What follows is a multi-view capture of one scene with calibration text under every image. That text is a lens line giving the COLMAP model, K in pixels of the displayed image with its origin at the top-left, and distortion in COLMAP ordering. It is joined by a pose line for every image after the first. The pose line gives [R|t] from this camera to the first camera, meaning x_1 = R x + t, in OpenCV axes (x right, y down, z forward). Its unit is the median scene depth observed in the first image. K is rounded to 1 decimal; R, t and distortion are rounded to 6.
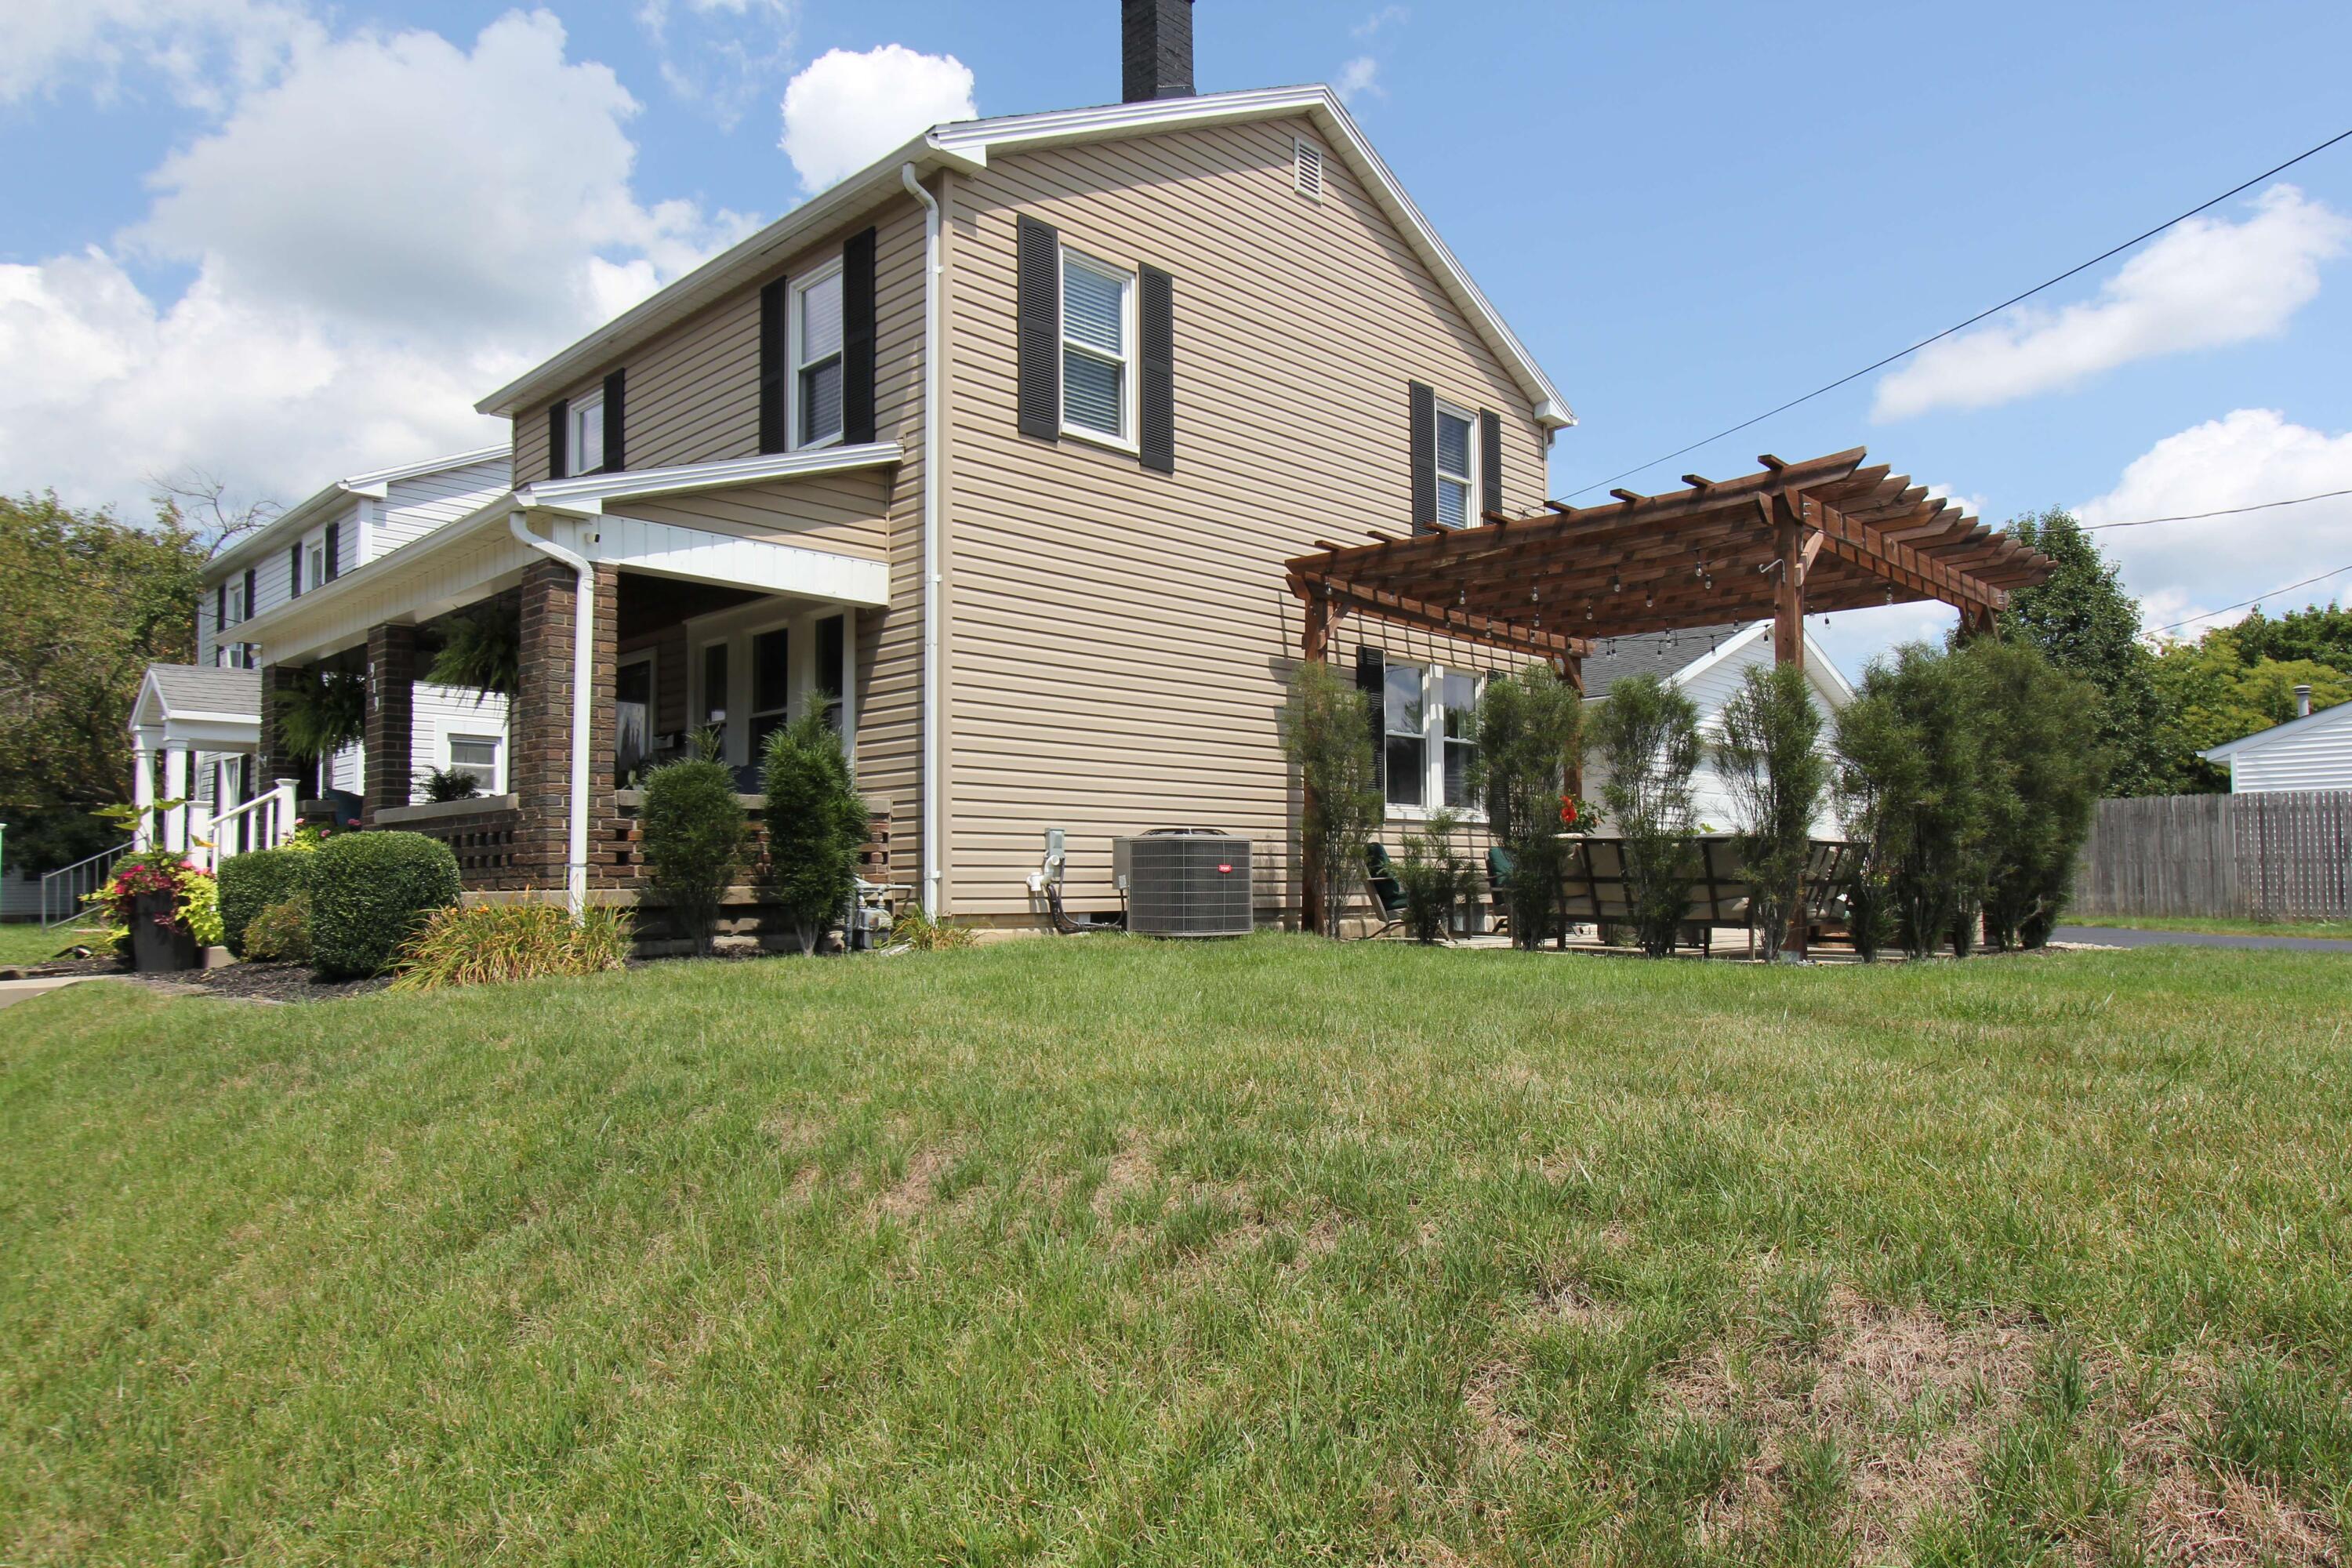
lens RADIAL K [[1497.9, 0, 1178.3], [0, 1497.9, 868.1], [0, 0, 1]] dist [0.002611, 0.000622]
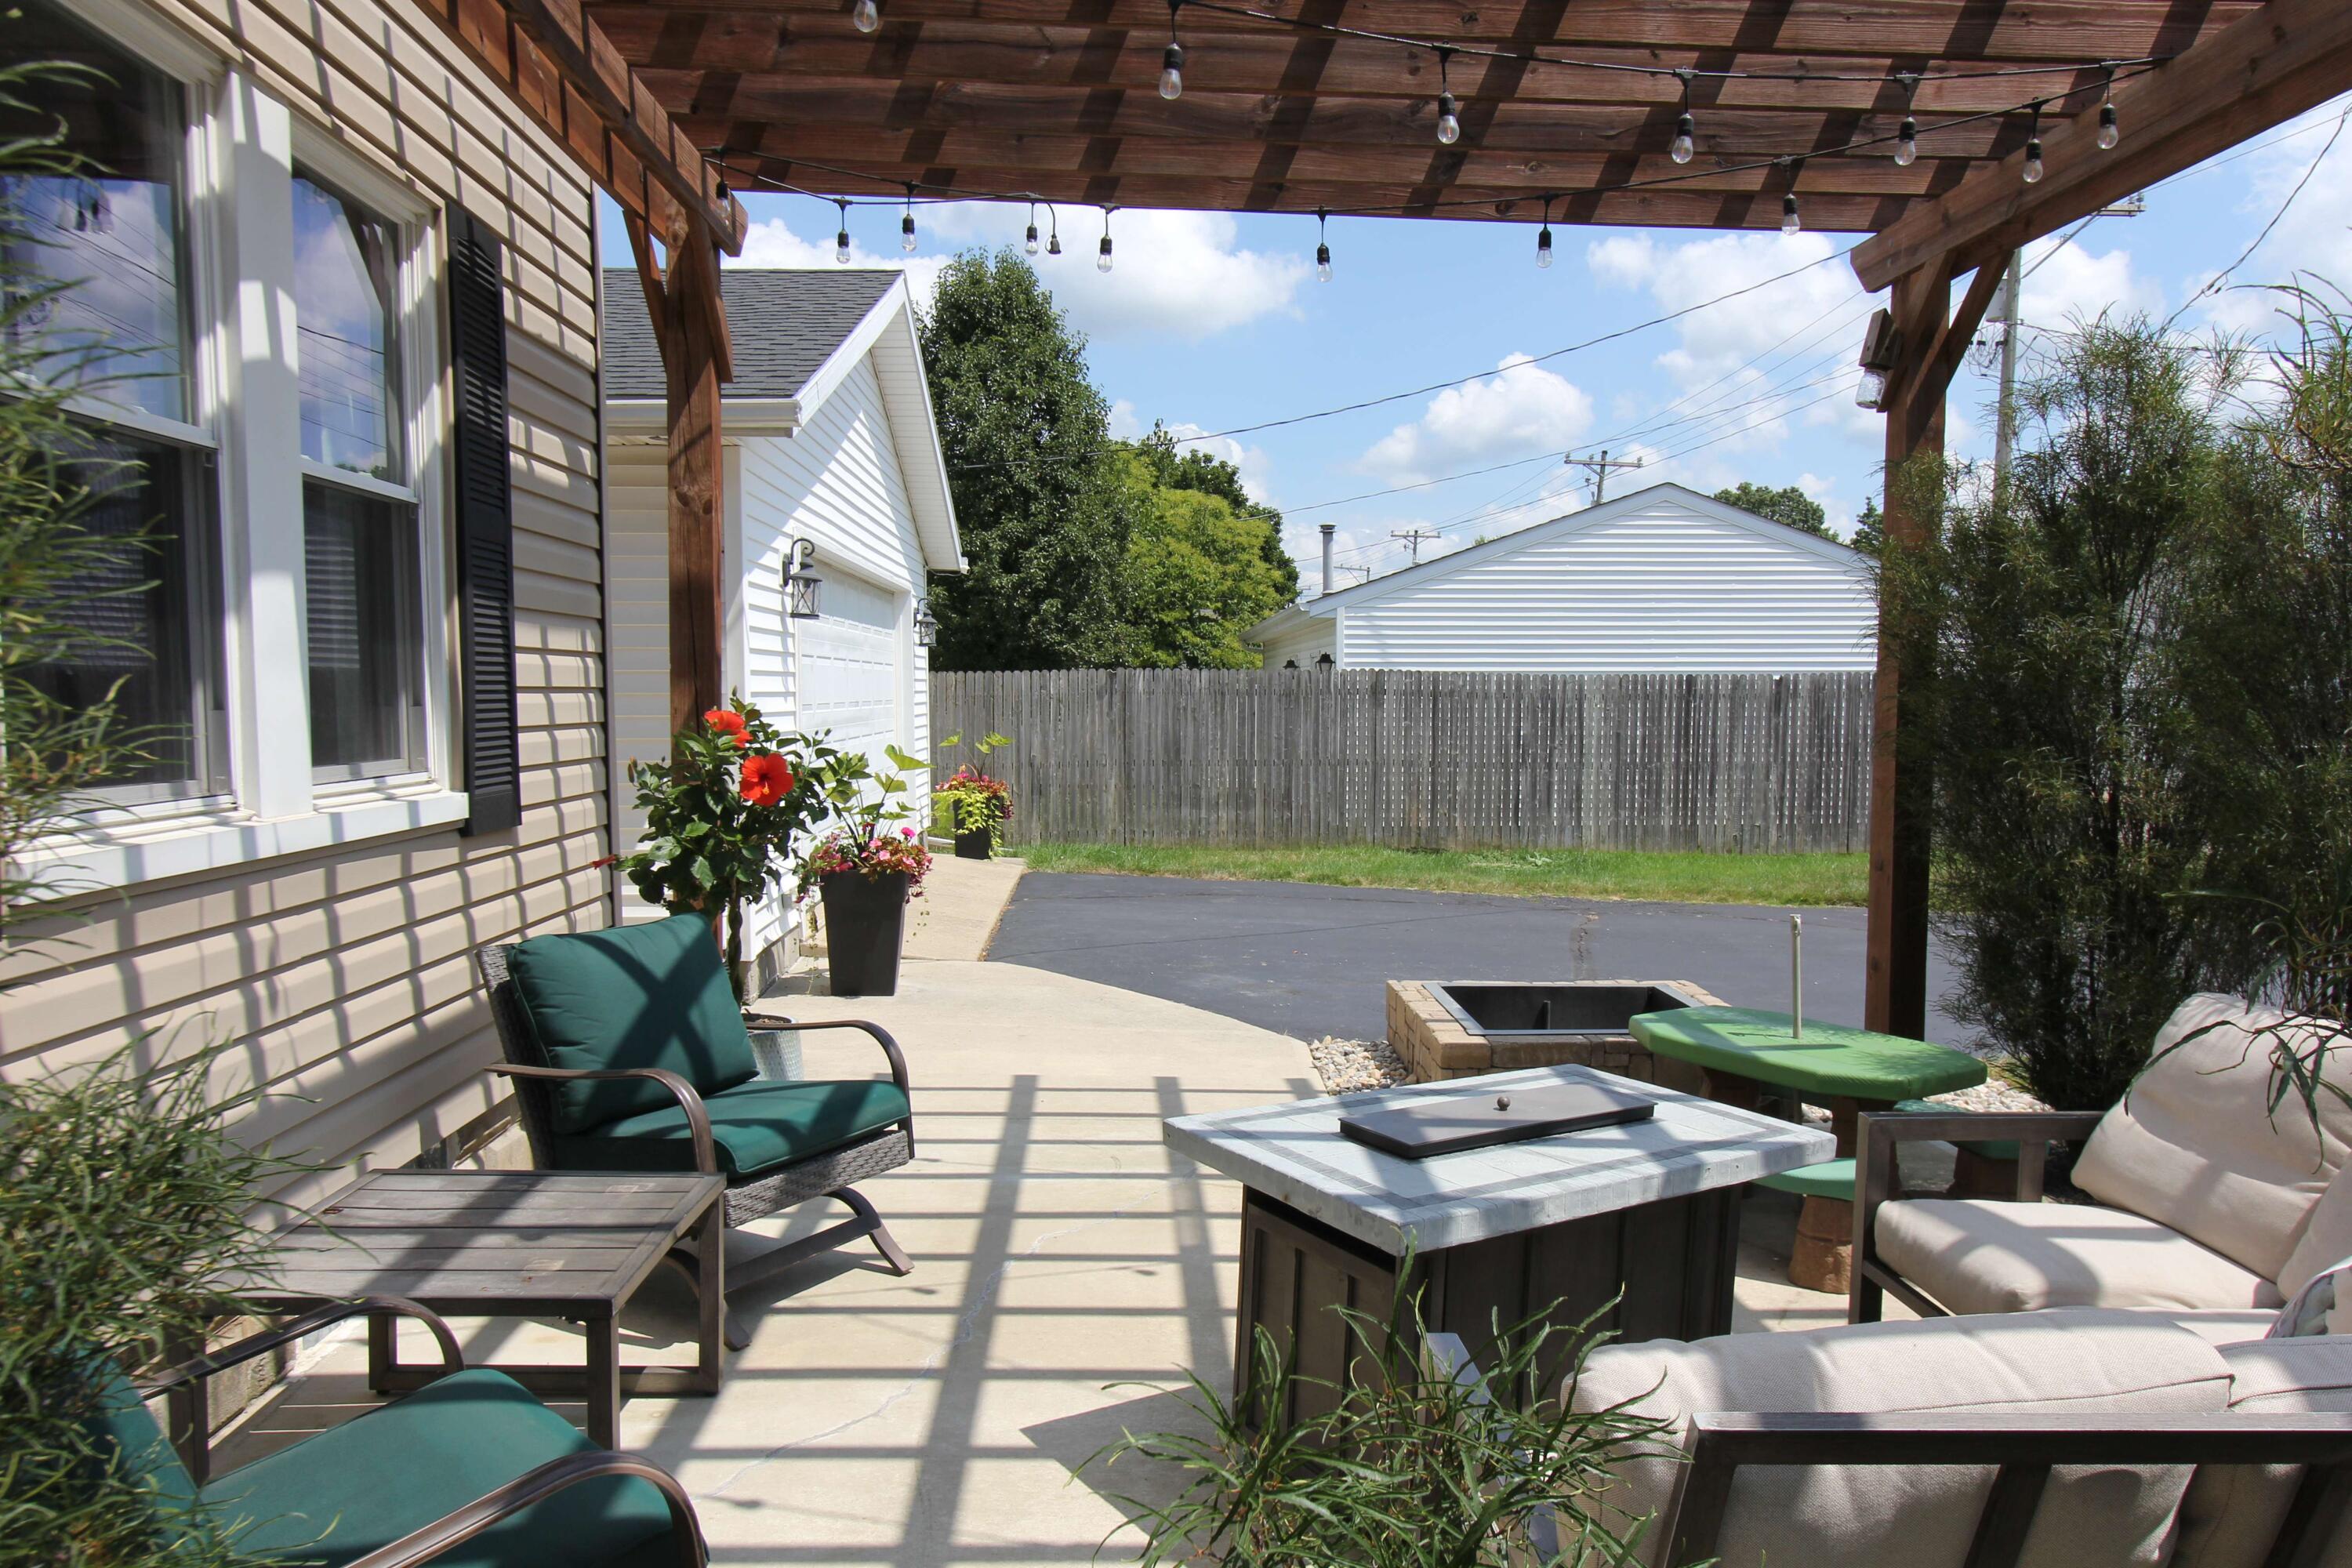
lens RADIAL K [[1607.1, 0, 1175.3], [0, 1607.1, 841.6], [0, 0, 1]] dist [-0.000204, 0.001414]
pose [[0.685388, -0.060249, 0.725681, 0.094851], [-0.018105, 0.994853, 0.099696, -0.058950], [-0.727953, -0.081469, 0.680770, 0.763190]]
